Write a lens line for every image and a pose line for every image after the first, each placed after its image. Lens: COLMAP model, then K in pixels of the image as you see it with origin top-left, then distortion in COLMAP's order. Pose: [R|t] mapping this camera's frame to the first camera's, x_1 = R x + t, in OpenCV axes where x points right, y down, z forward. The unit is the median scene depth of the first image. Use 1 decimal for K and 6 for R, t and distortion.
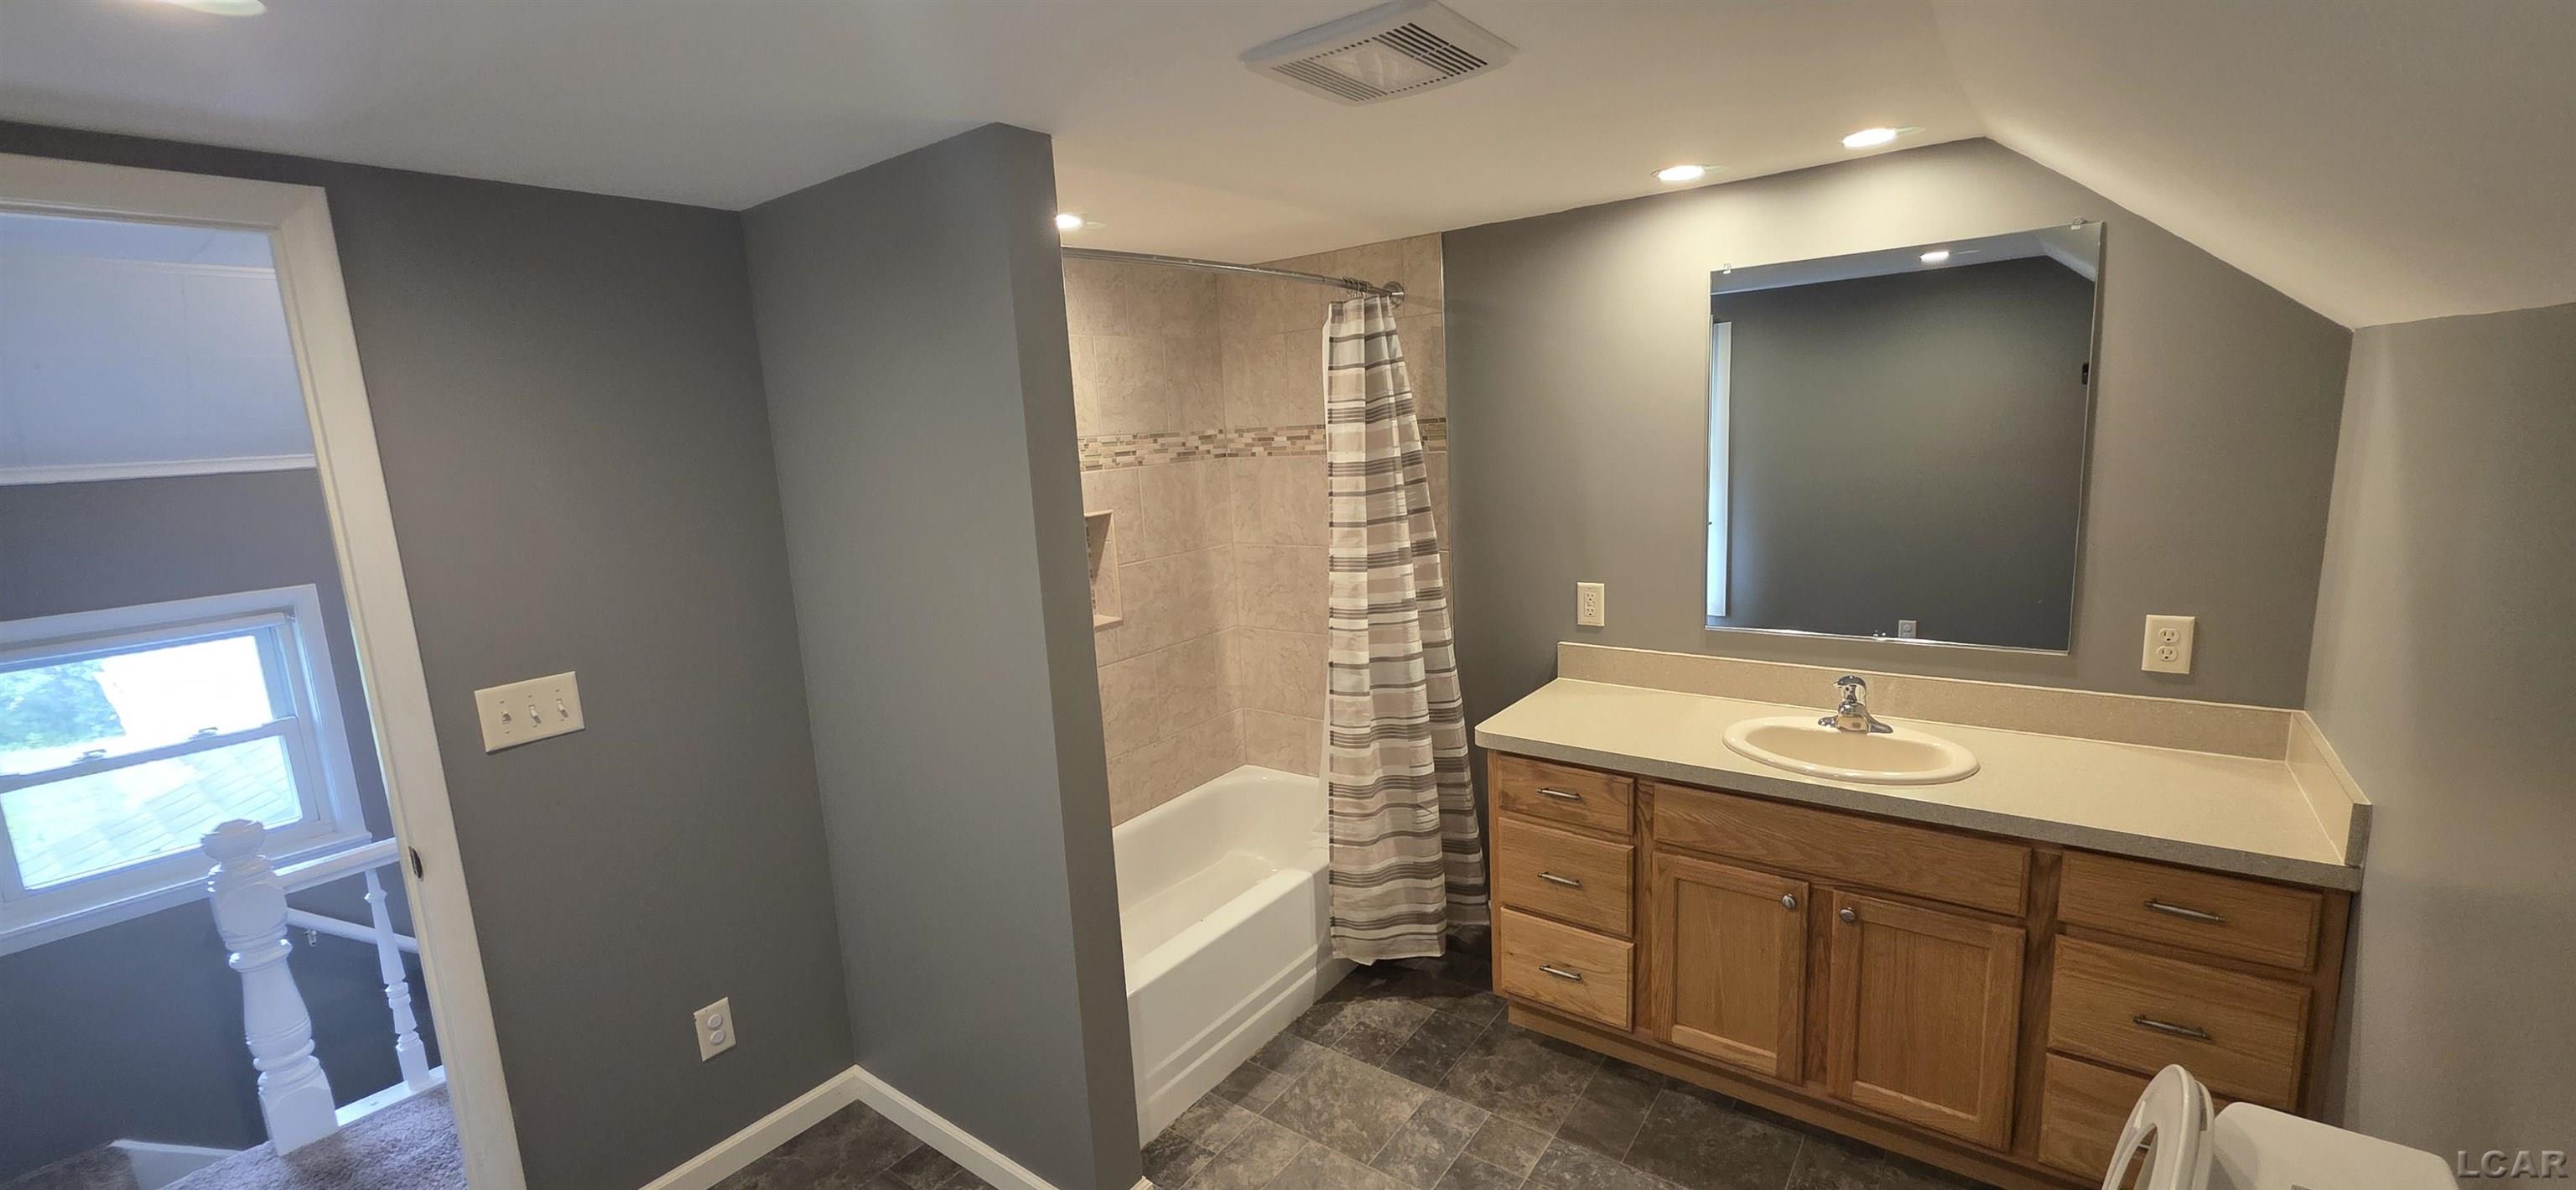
lens RADIAL K [[1041.8, 0, 1289.0], [0, 1041.8, 594.9], [0, 0, 1]] dist [0.001101, 0.000001]
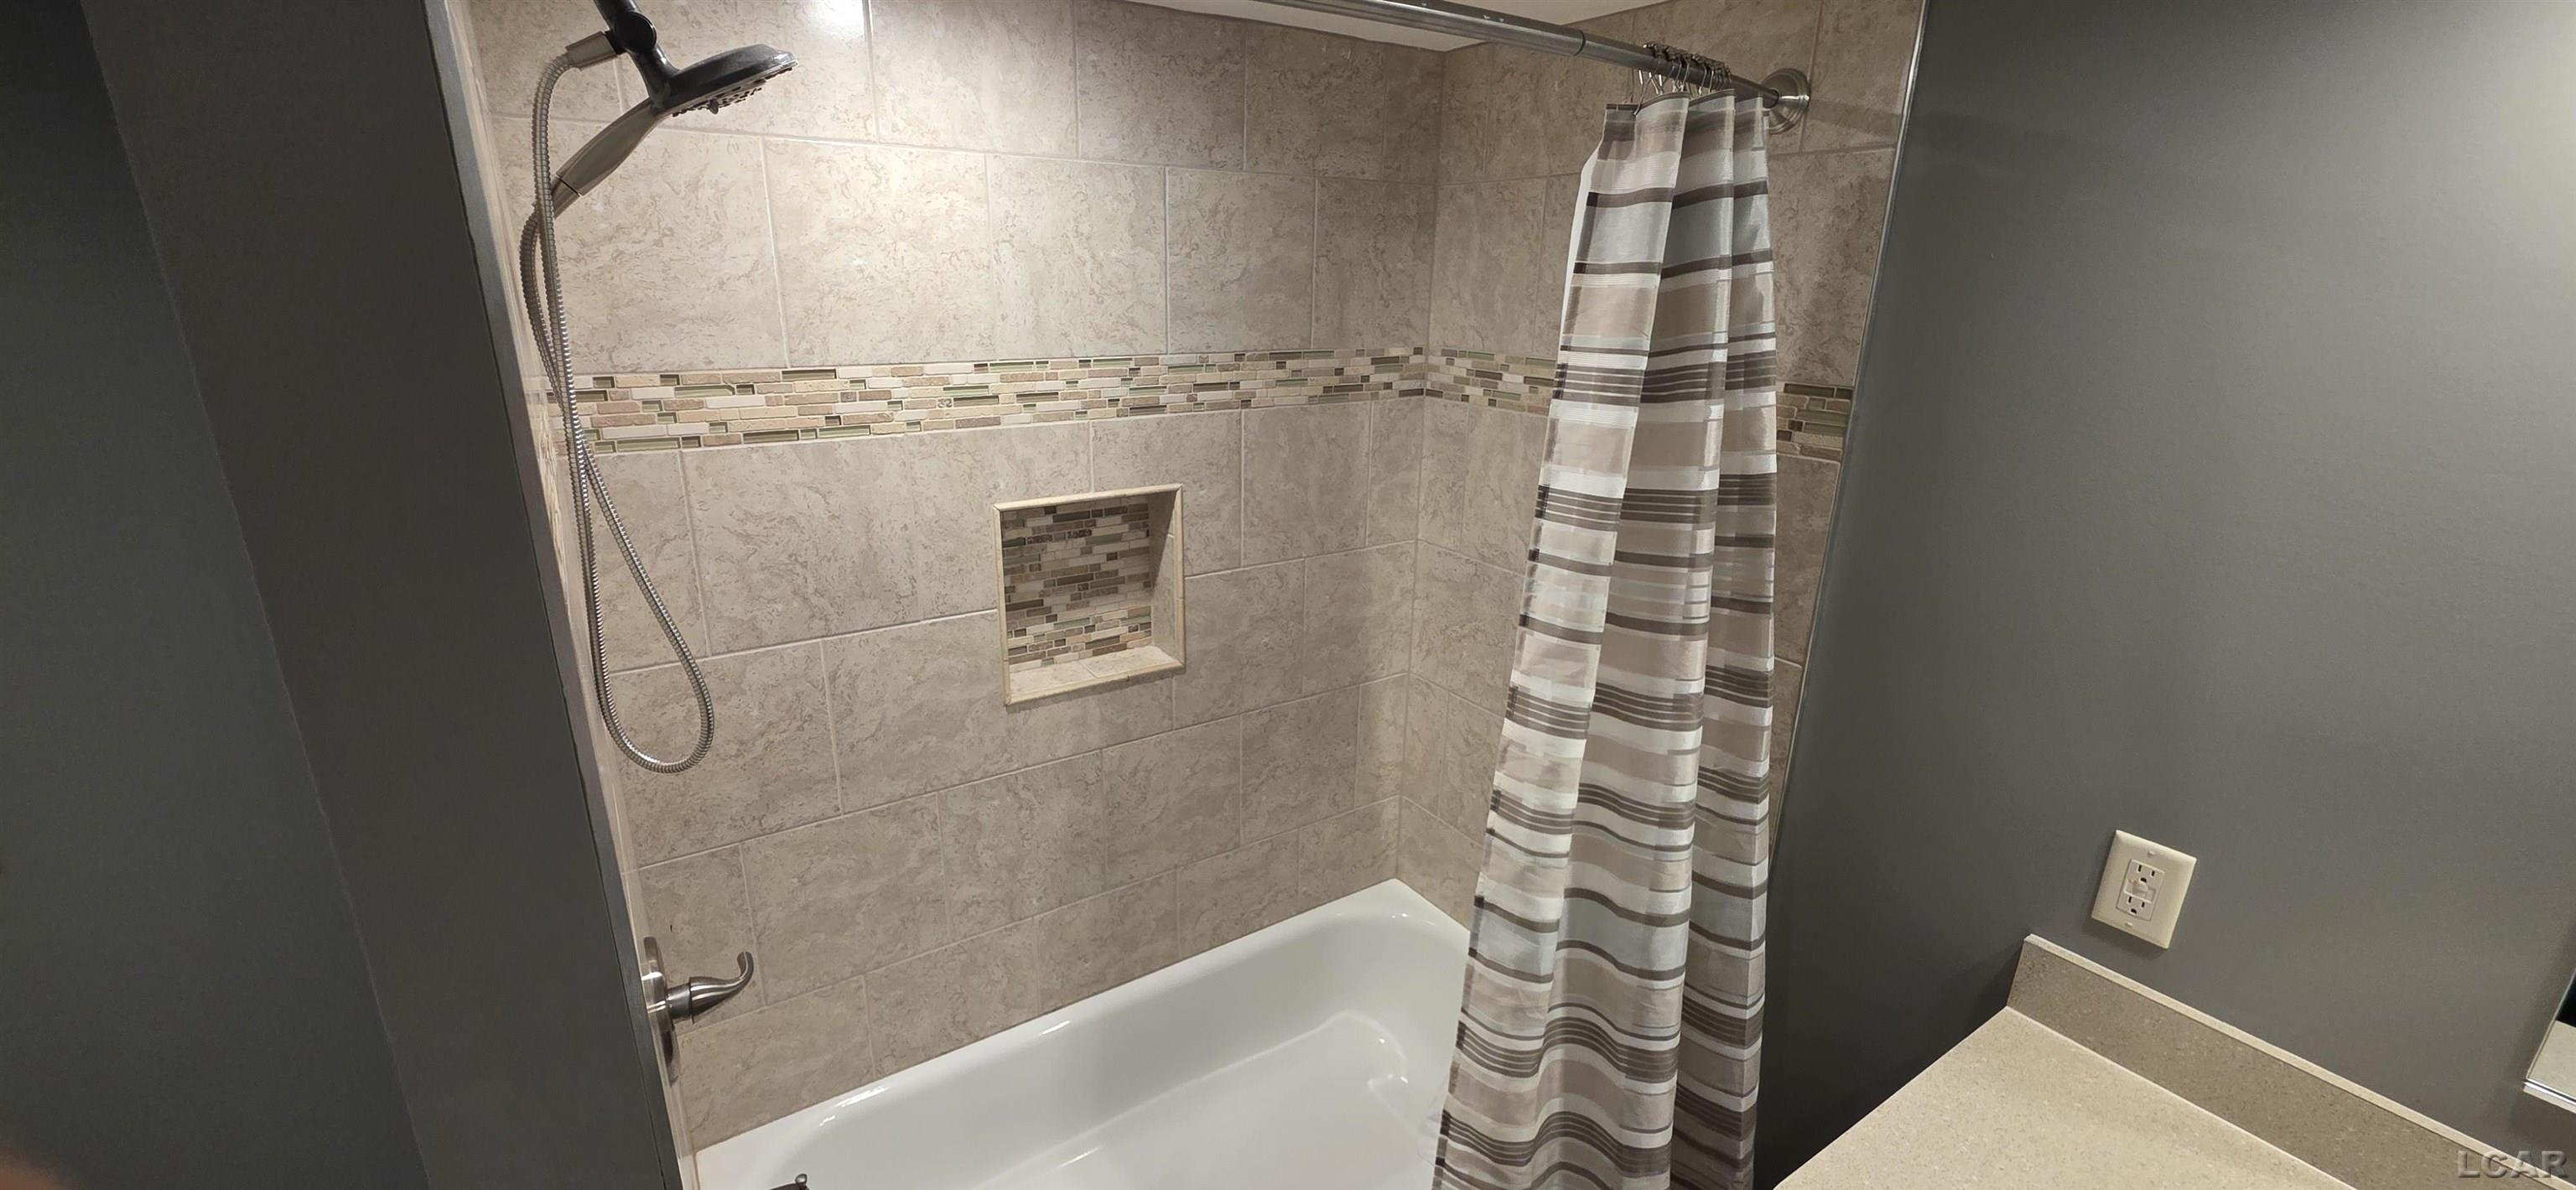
lens RADIAL K [[1041.8, 0, 1273.2], [0, 1041.8, 593.4], [0, 0, 1]] dist [0.001101, 0.000001]
pose [[0.937526, 0.167303, -0.305048, 0.069835], [-0.122260, 0.979296, 0.161341, -0.130862], [0.325725, -0.113966, 0.938571, 0.504151]]
